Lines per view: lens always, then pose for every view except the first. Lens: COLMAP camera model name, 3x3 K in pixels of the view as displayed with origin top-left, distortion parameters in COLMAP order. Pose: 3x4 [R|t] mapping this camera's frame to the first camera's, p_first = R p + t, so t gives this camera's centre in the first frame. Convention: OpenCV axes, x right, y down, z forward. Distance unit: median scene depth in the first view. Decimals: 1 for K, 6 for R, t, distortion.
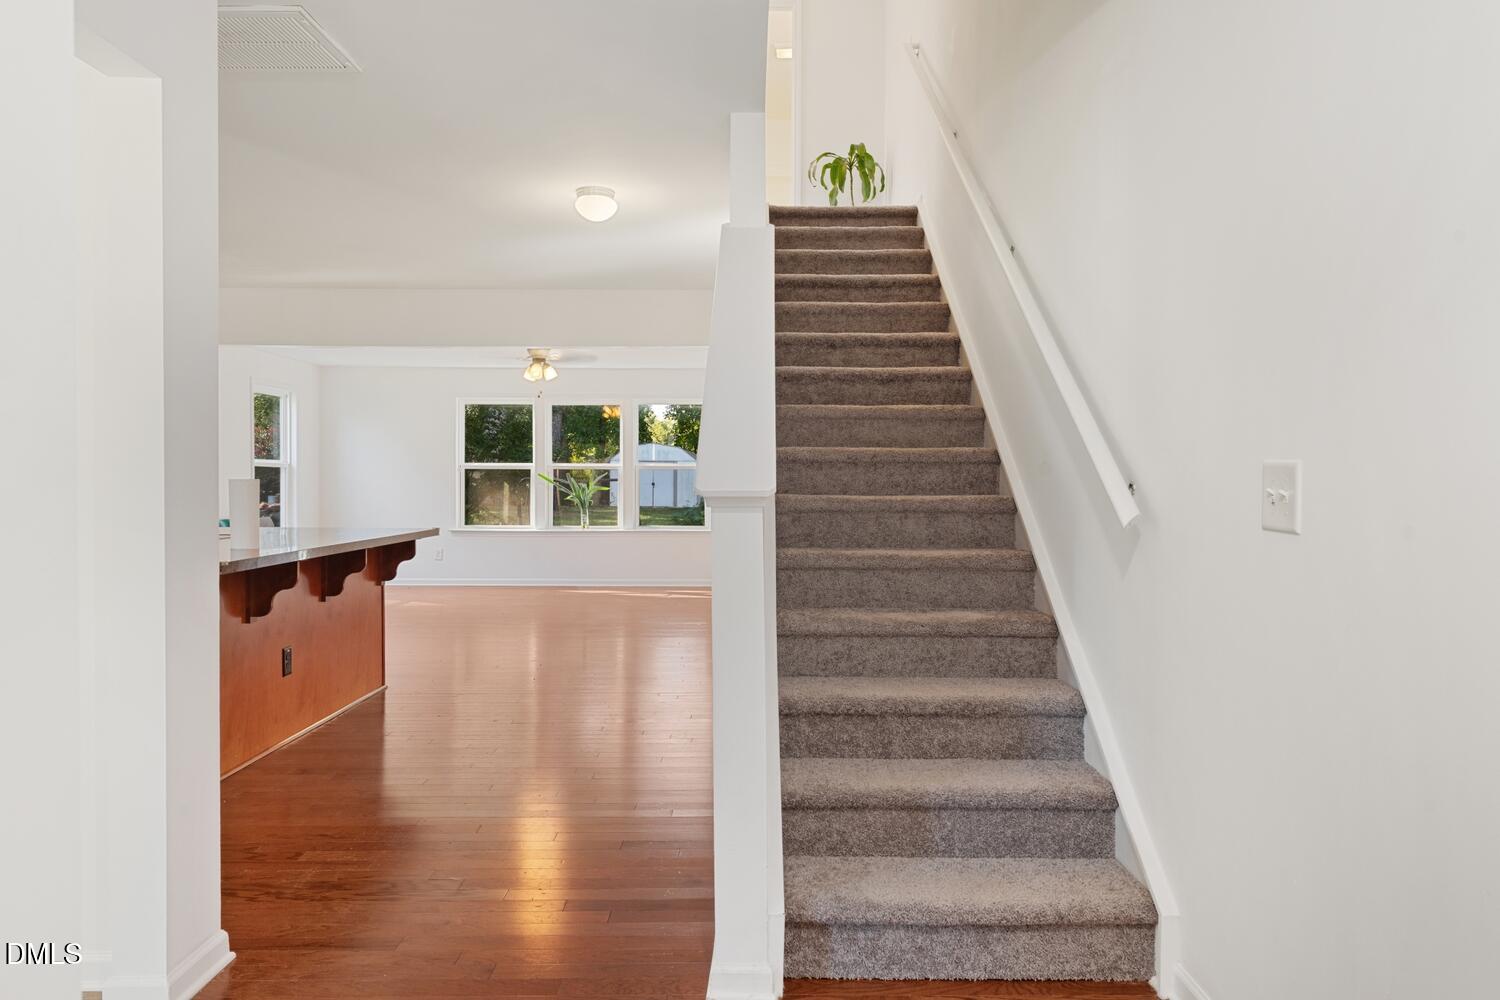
lens RADIAL K [[1008.4, 0, 750.9], [0, 1008.4, 496.3], [0, 0, 1]] dist [0.011999, -0.001026]
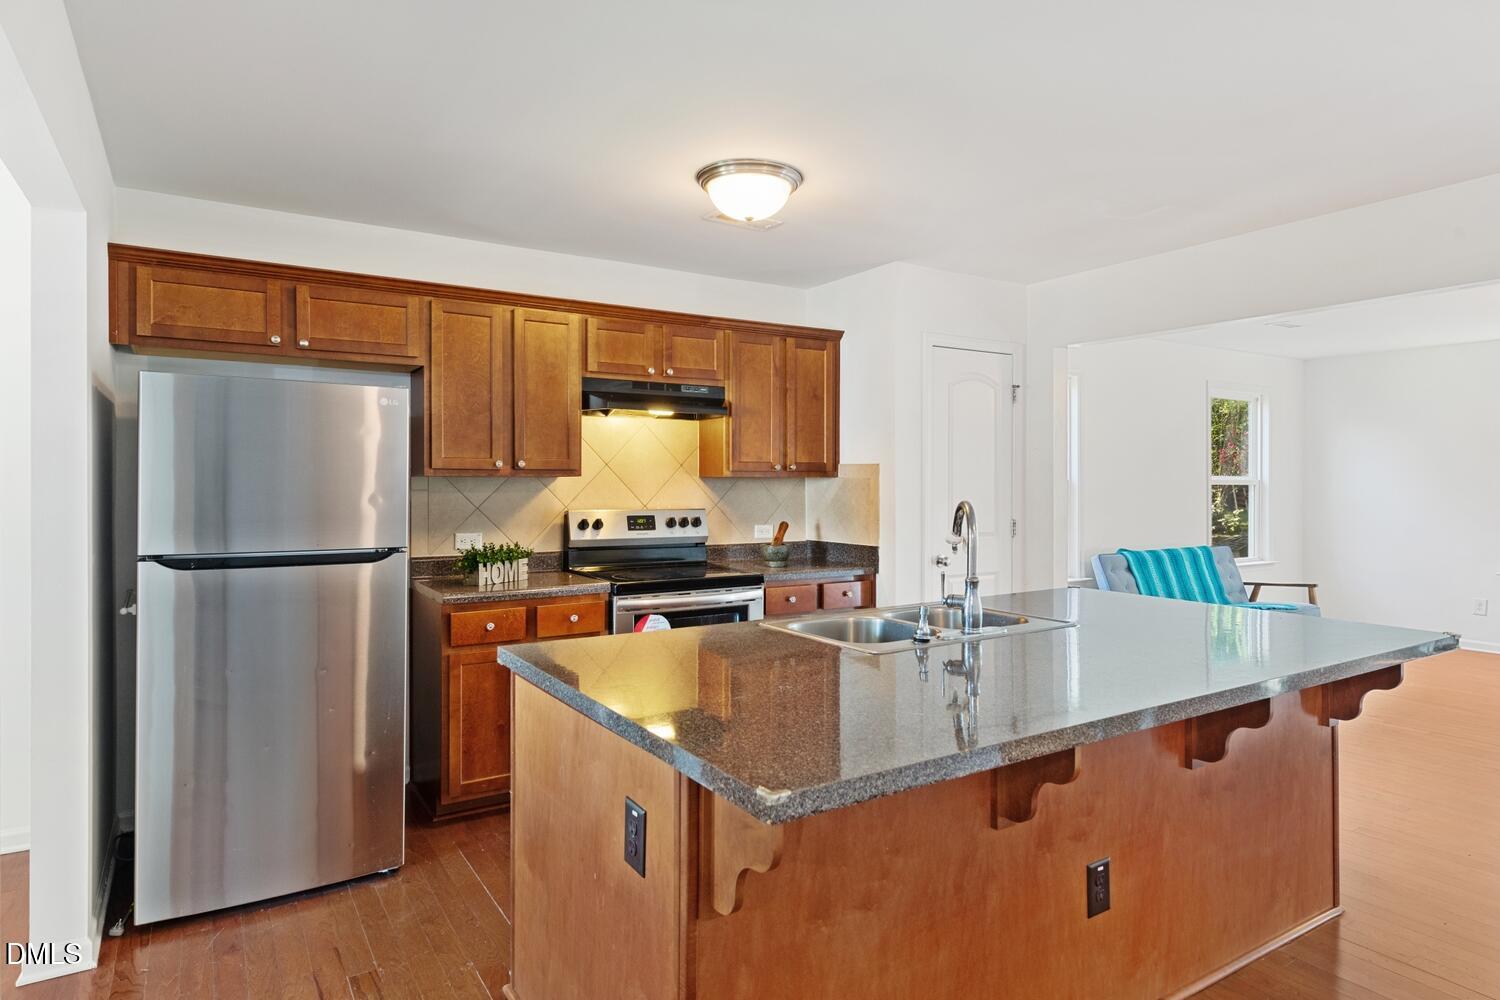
lens RADIAL K [[872.4, 0, 757.2], [0, 872.4, 481.3], [0, 0, 1]] dist [0.011283, -0.001422]
pose [[0.542321, -0.002795, -0.840167, -0.134366], [-0.010142, 0.999900, -0.009873, -0.036748], [0.840110, 0.013875, 0.542239, 0.479304]]
